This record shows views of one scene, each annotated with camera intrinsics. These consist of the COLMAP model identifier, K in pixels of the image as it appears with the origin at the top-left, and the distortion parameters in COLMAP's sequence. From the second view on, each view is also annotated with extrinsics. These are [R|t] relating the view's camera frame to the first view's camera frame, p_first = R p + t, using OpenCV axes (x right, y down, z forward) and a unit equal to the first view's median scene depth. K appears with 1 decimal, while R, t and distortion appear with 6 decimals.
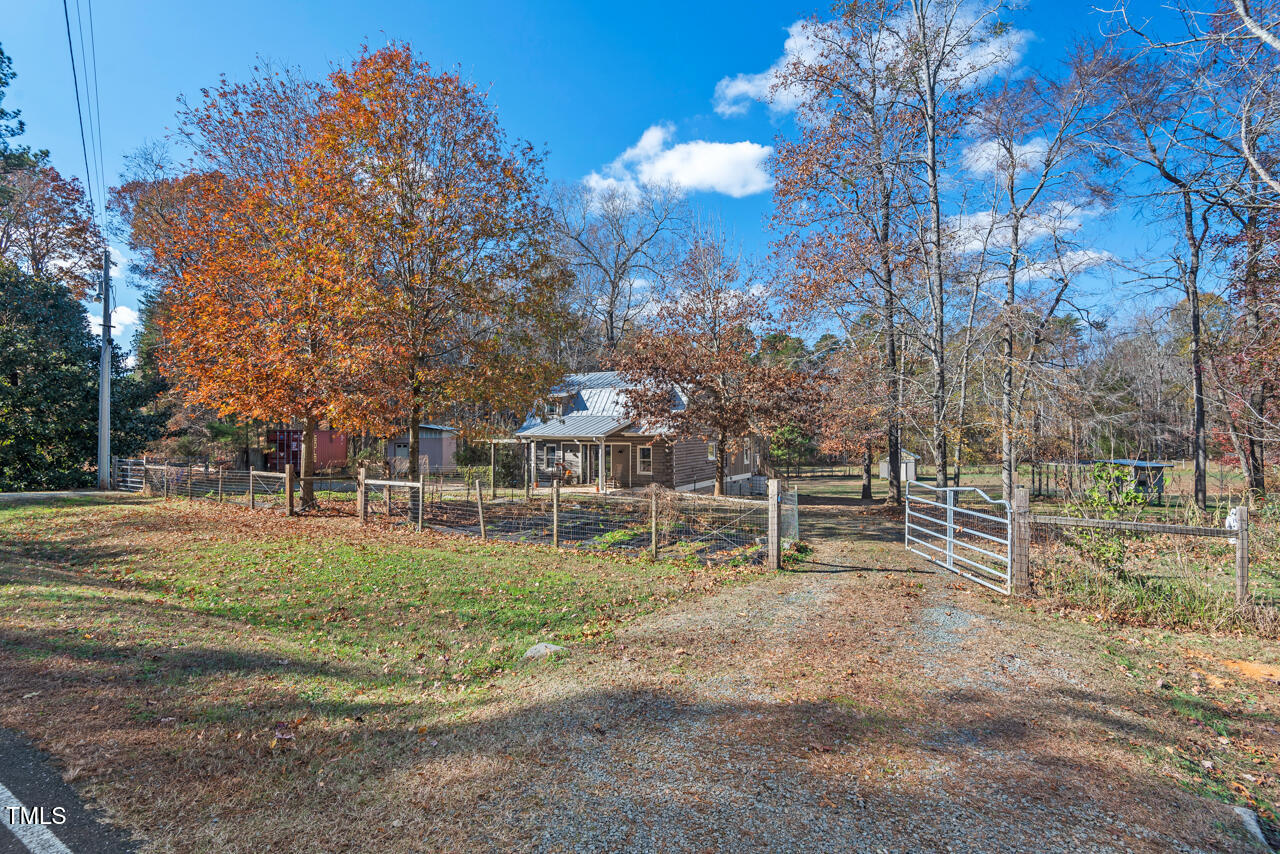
lens RADIAL K [[572.5, 0, 640.0], [0, 572.5, 427.0], [0, 0, 1]] dist [0.000875, 0.000095]
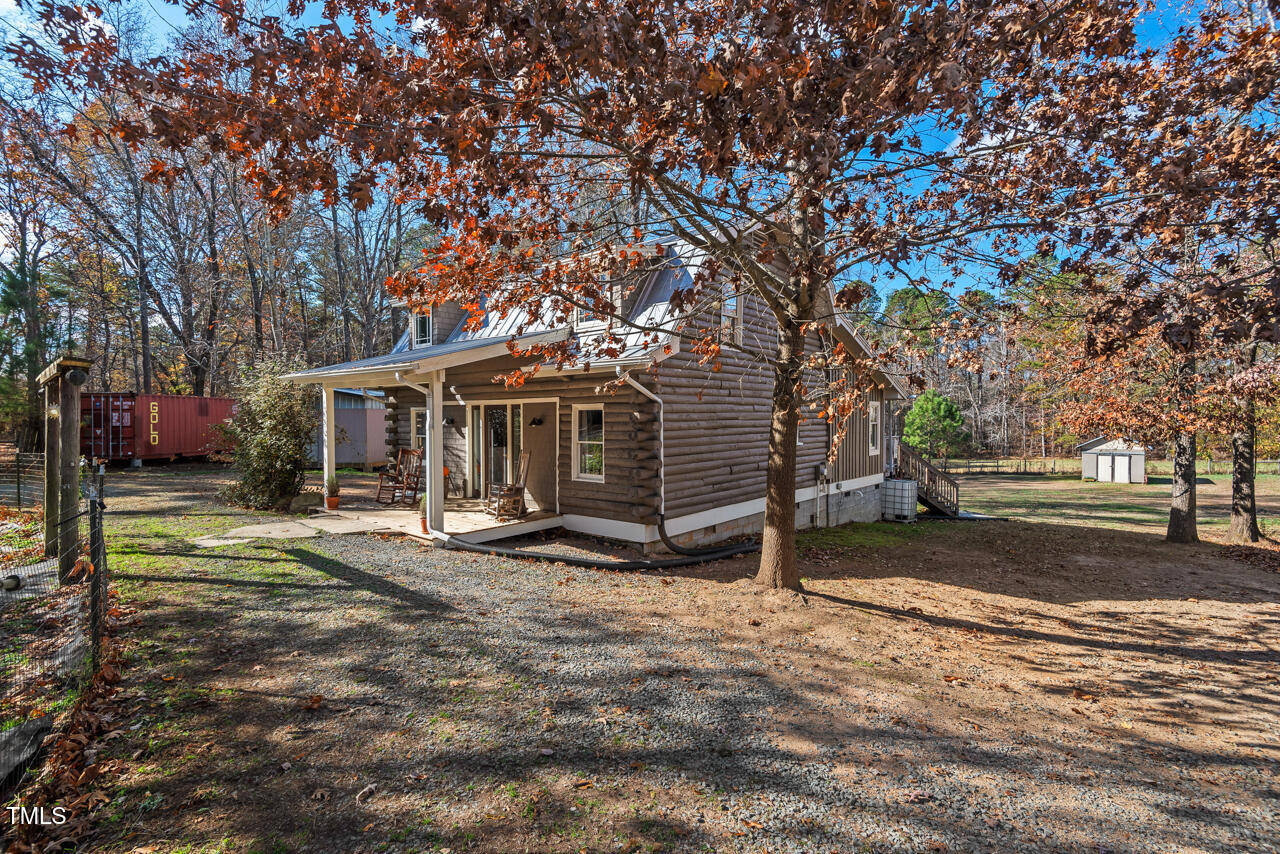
lens RADIAL K [[572.5, 0, 640.0], [0, 572.5, 427.0], [0, 0, 1]] dist [0.000875, 0.000095]
pose [[0.982115, 0.001918, -0.188272, 0.086341], [0.001966, 0.999789, 0.020439, 0.031589], [0.188271, -0.020444, 0.981904, 0.505721]]
